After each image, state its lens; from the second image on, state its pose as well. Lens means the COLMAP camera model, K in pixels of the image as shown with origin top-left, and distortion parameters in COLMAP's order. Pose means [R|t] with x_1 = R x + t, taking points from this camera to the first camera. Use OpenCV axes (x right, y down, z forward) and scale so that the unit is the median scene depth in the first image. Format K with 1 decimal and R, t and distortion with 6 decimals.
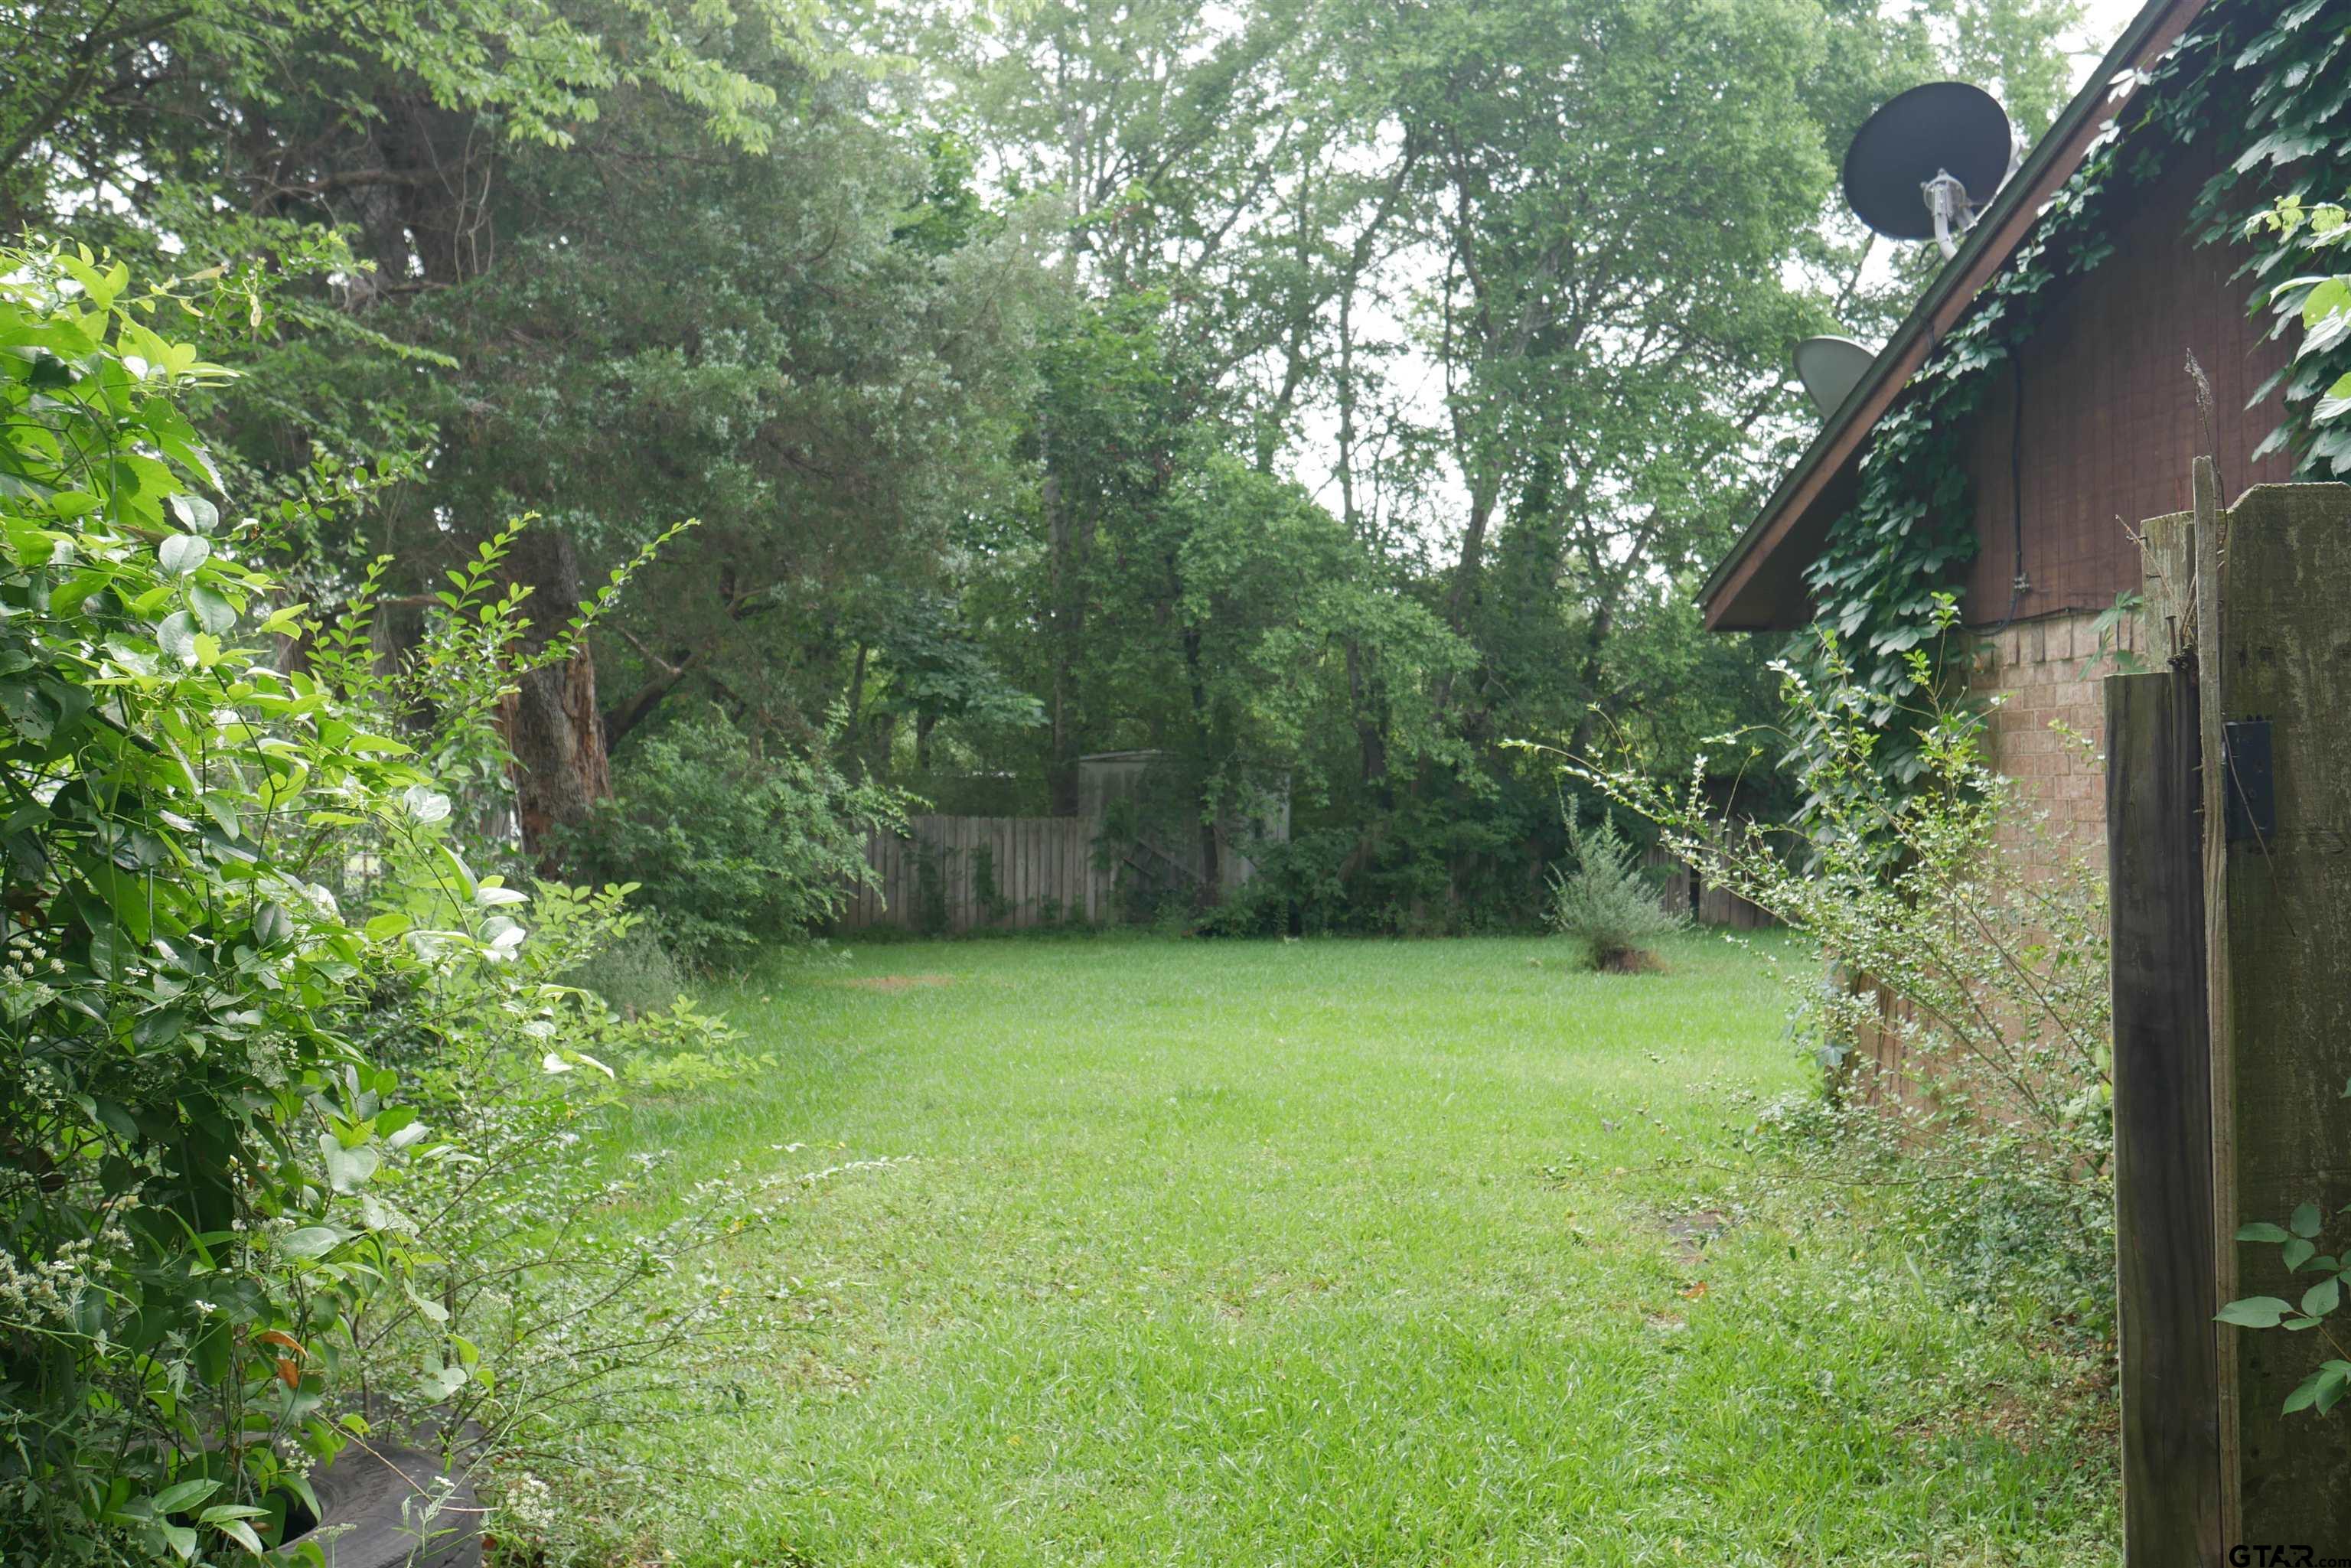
lens RADIAL K [[1987.1, 0, 1175.8], [0, 1987.1, 789.1], [0, 0, 1]] dist [-0.035227, 0.005264]
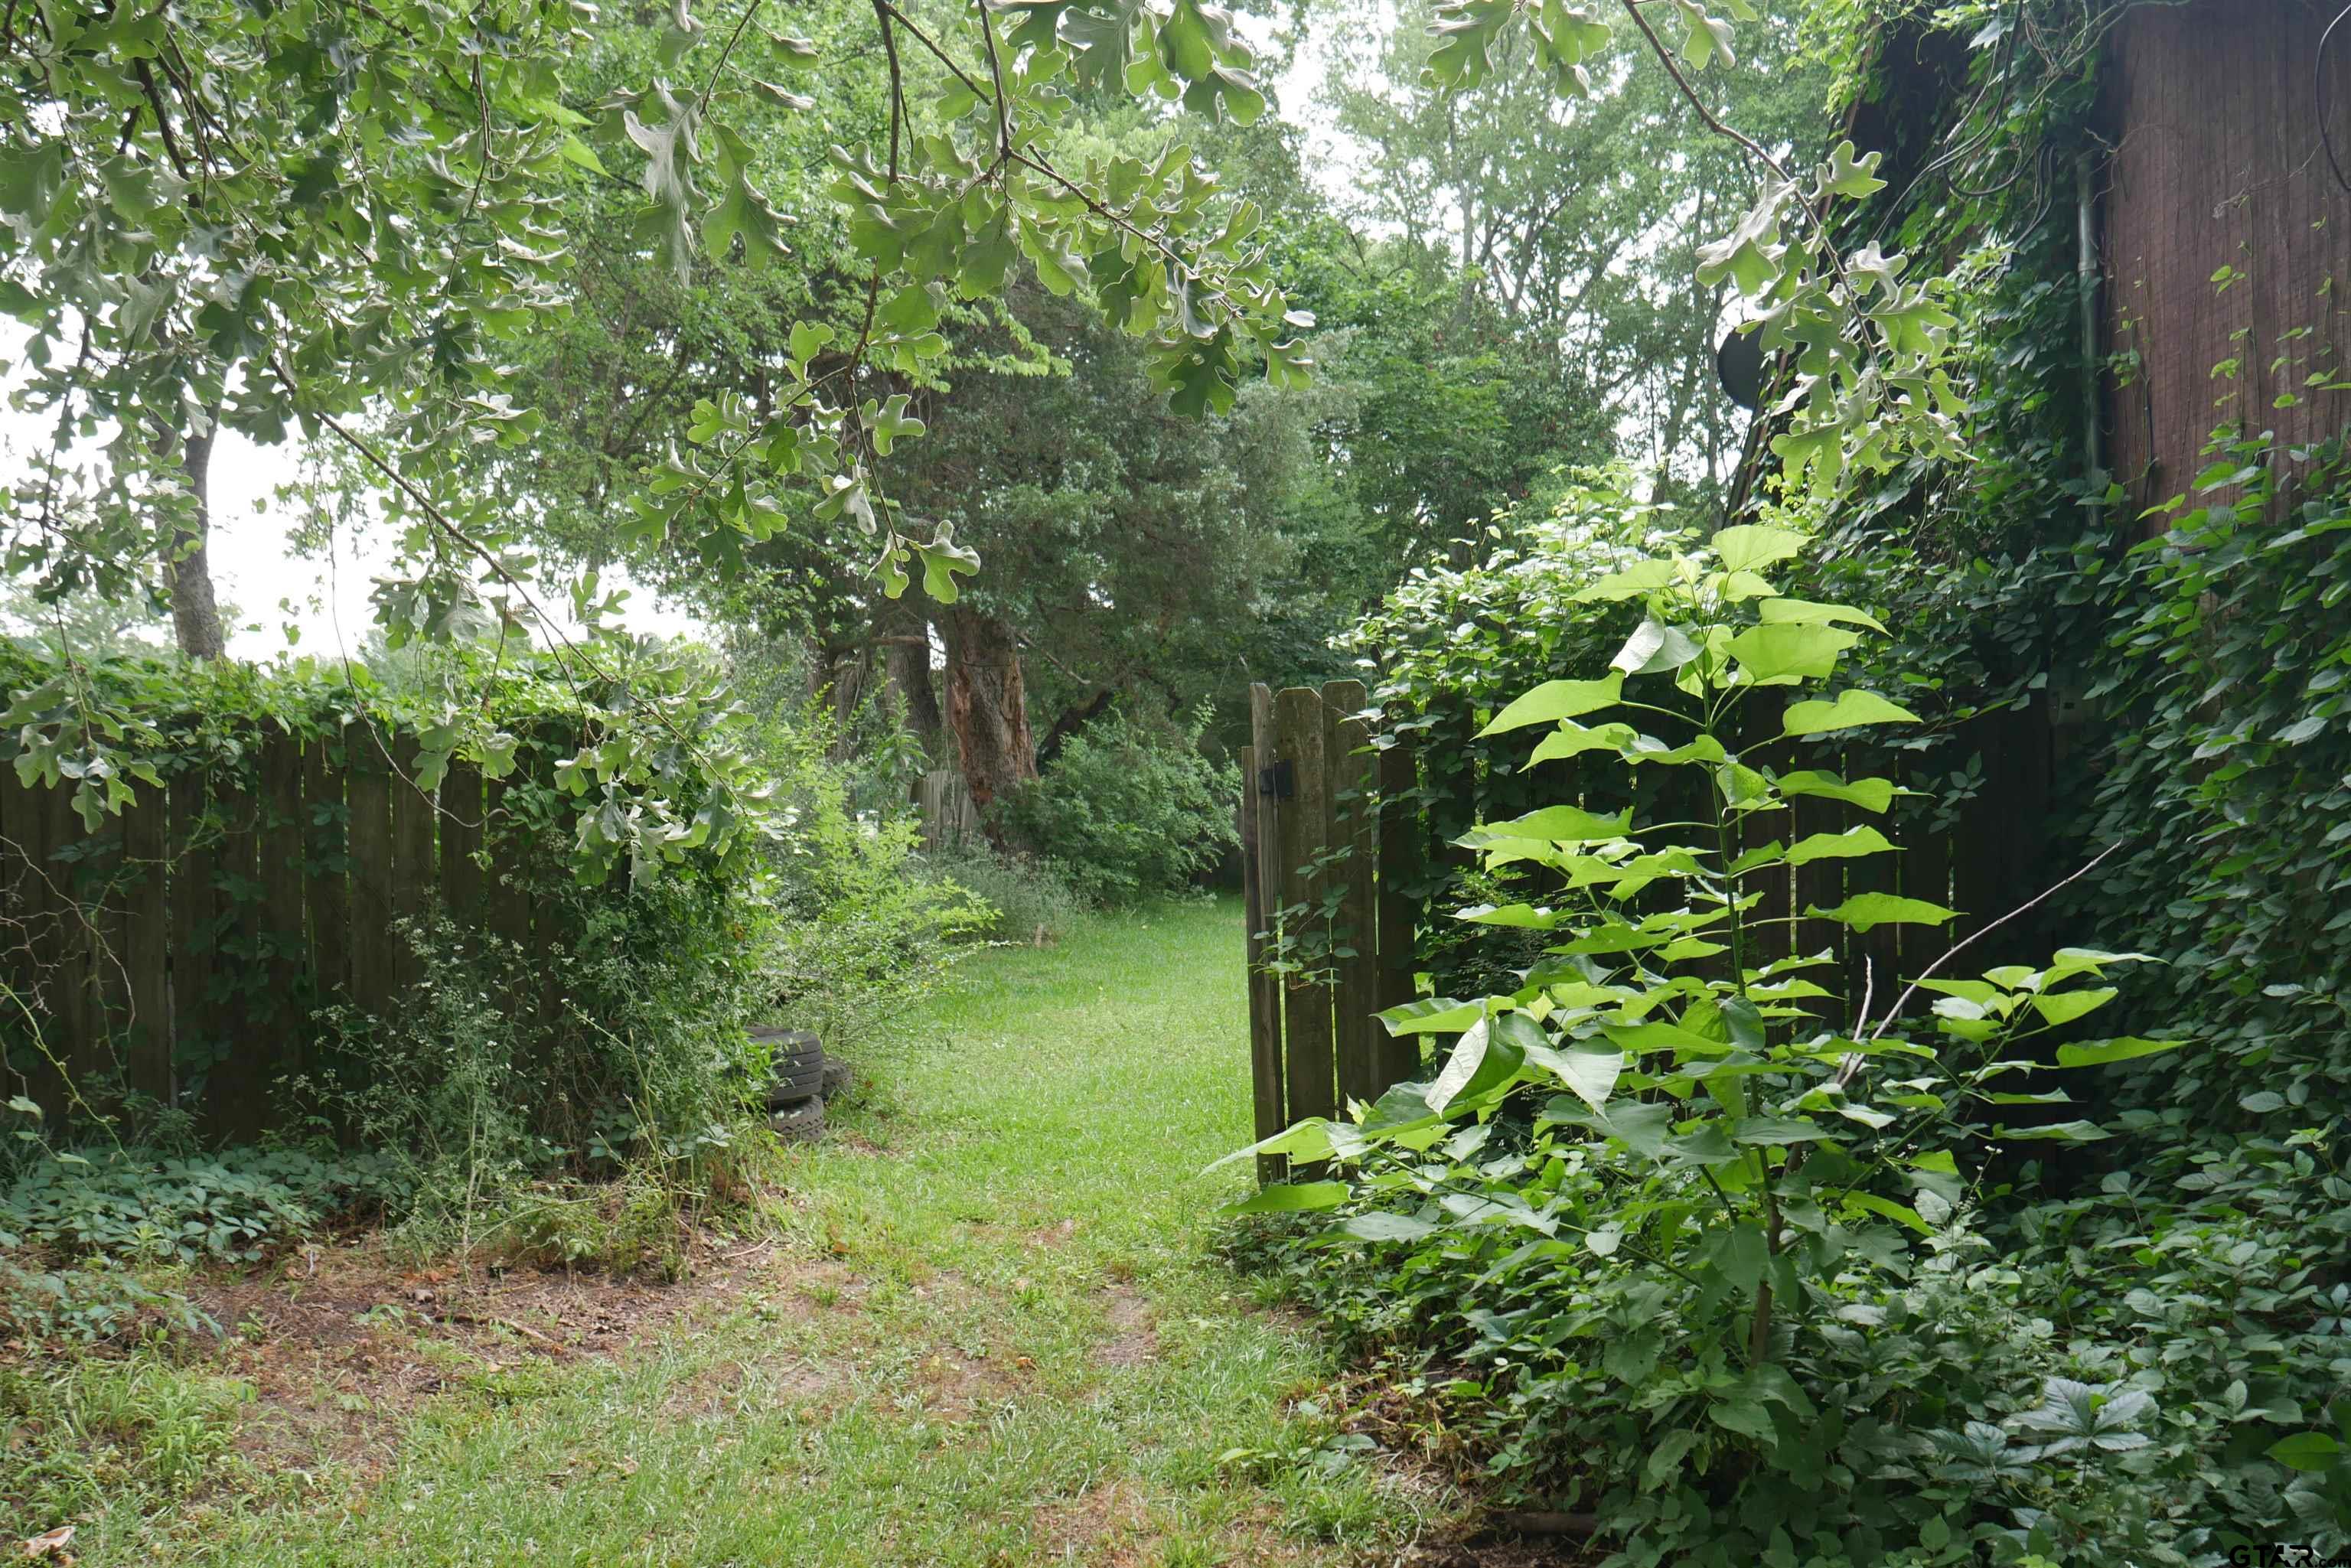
lens RADIAL K [[1987.1, 0, 1175.1], [0, 1987.1, 782.1], [0, 0, 1]] dist [-0.035227, 0.005264]
pose [[0.966109, -0.001251, -0.258131, 0.150715], [0.003515, 0.999959, 0.008309, -0.003466], [0.258110, -0.008934, 0.966074, -0.277299]]
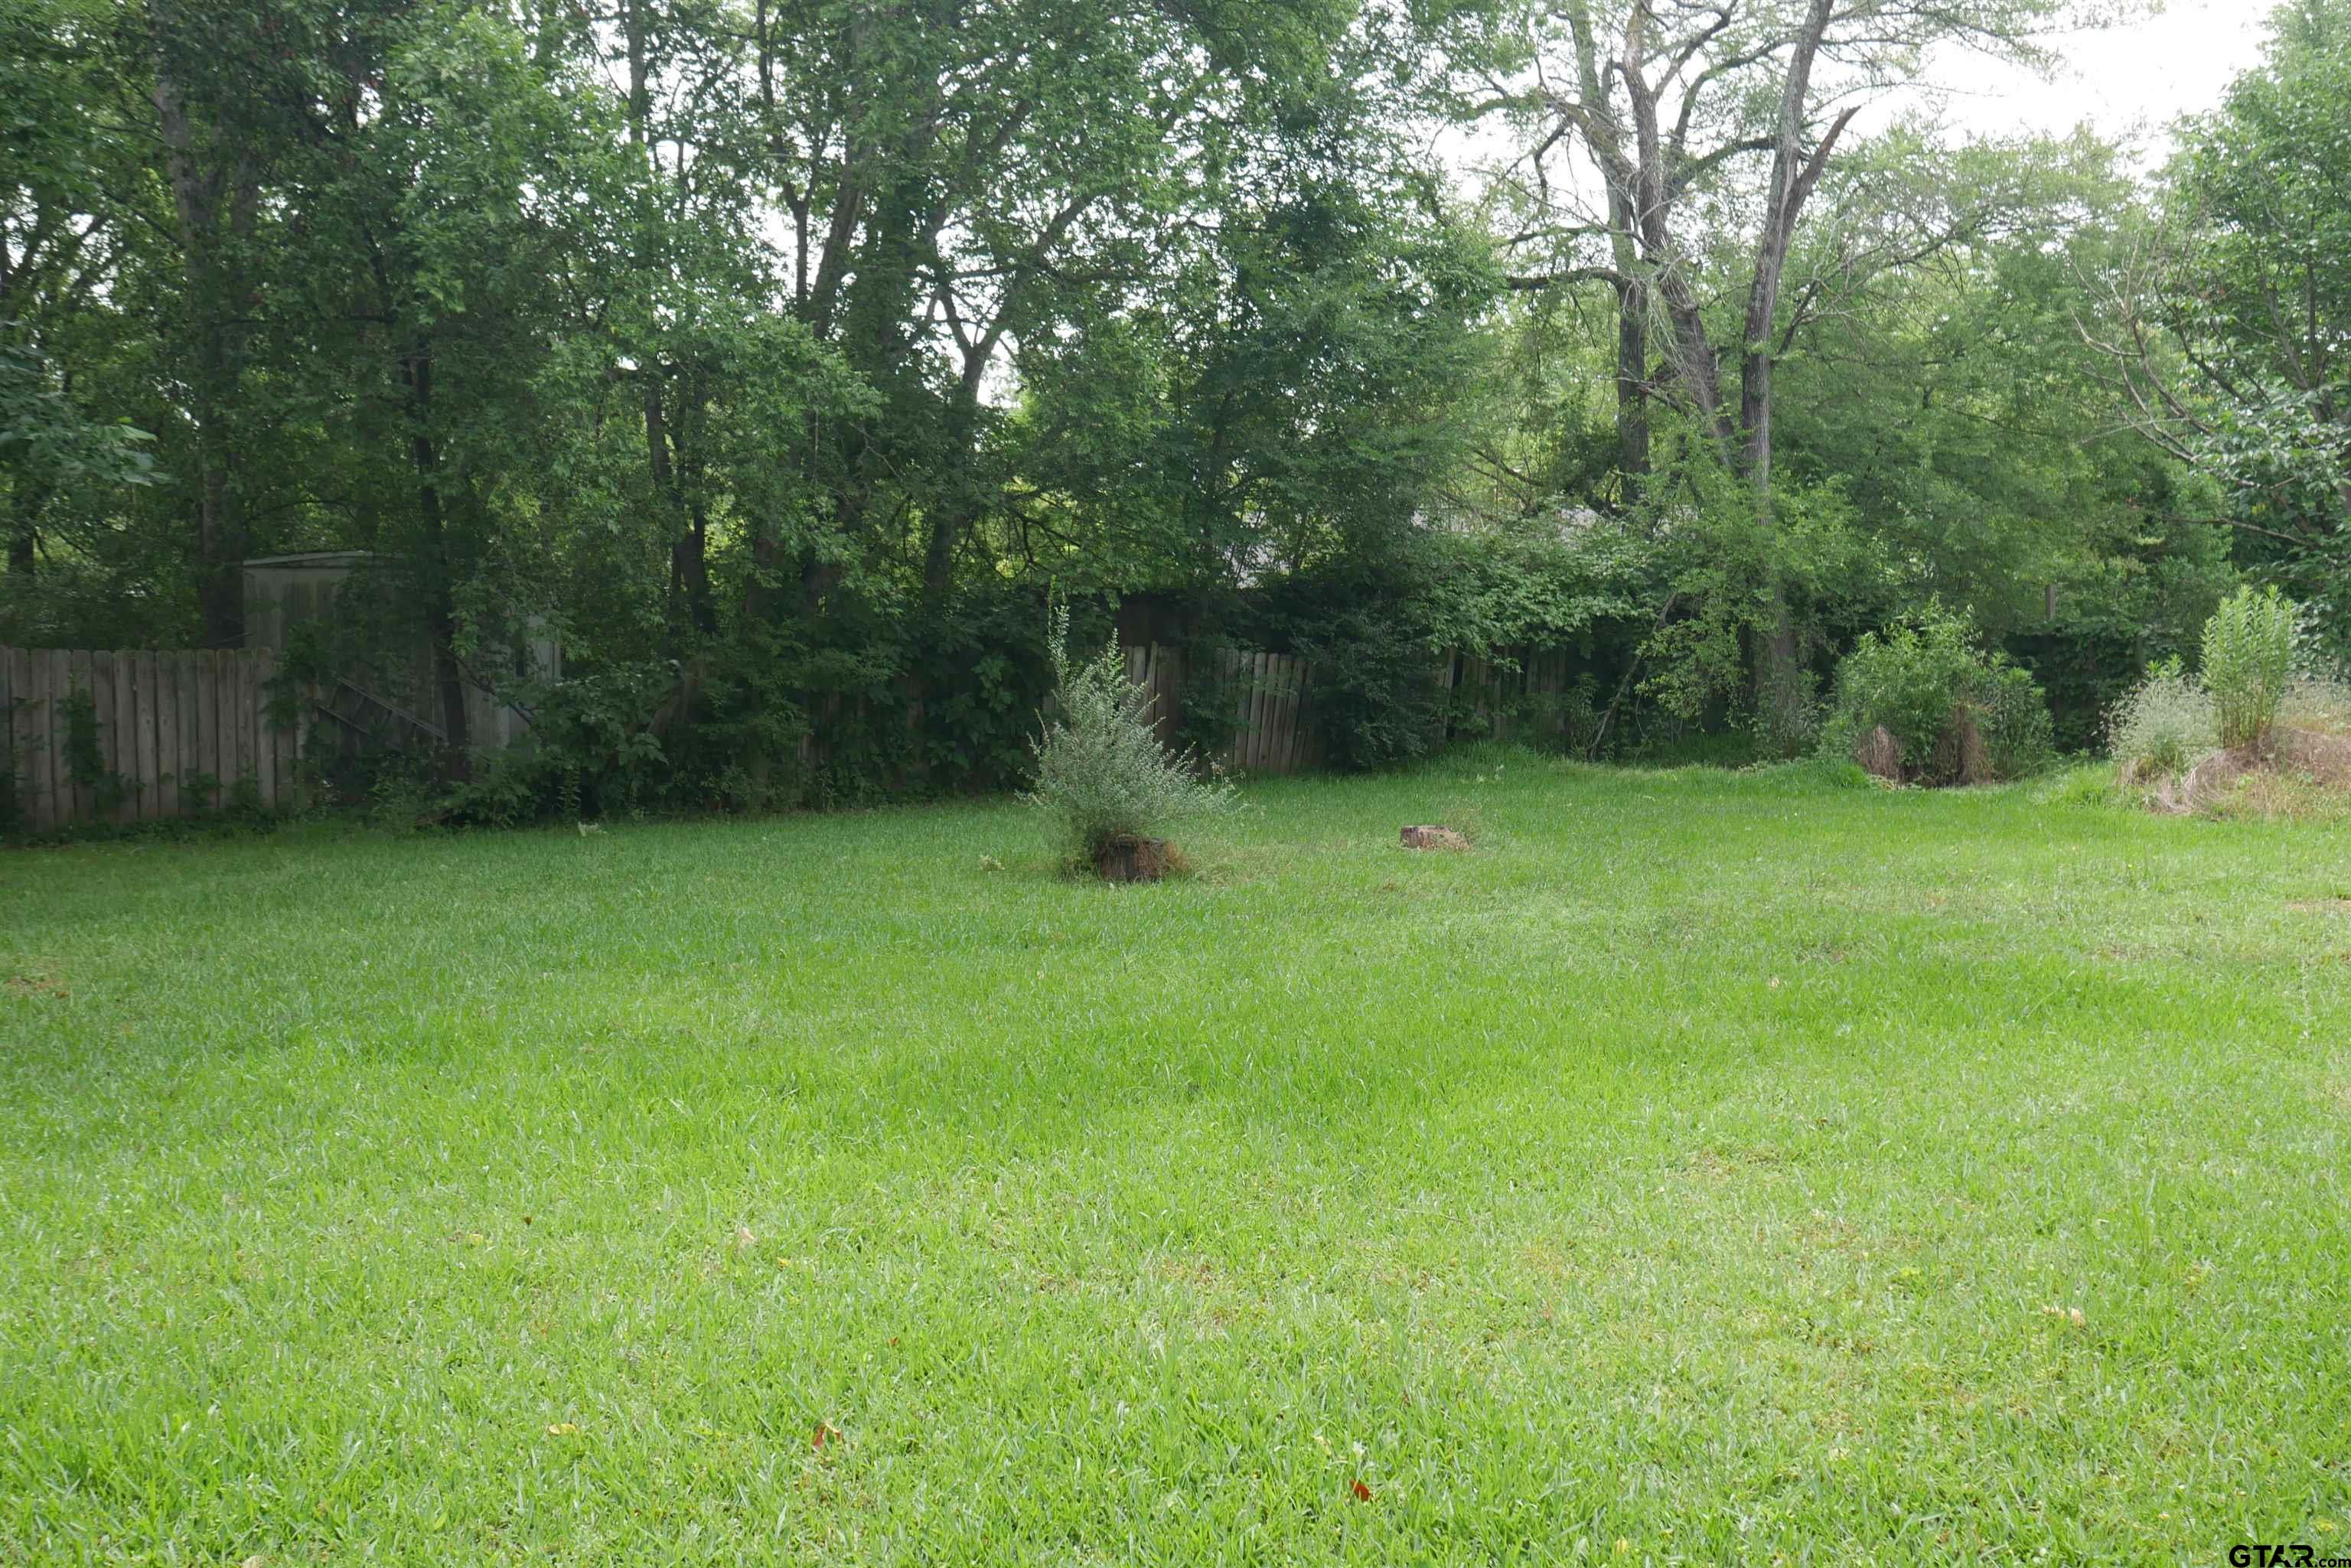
lens RADIAL K [[1987.1, 0, 1167.0], [0, 1987.1, 767.8], [0, 0, 1]] dist [-0.035227, 0.005264]
pose [[0.929414, -0.028143, 0.367964, -0.006177], [0.000084, 0.997104, 0.076049, 0.004280], [-0.369039, -0.070650, 0.926725, 0.298773]]
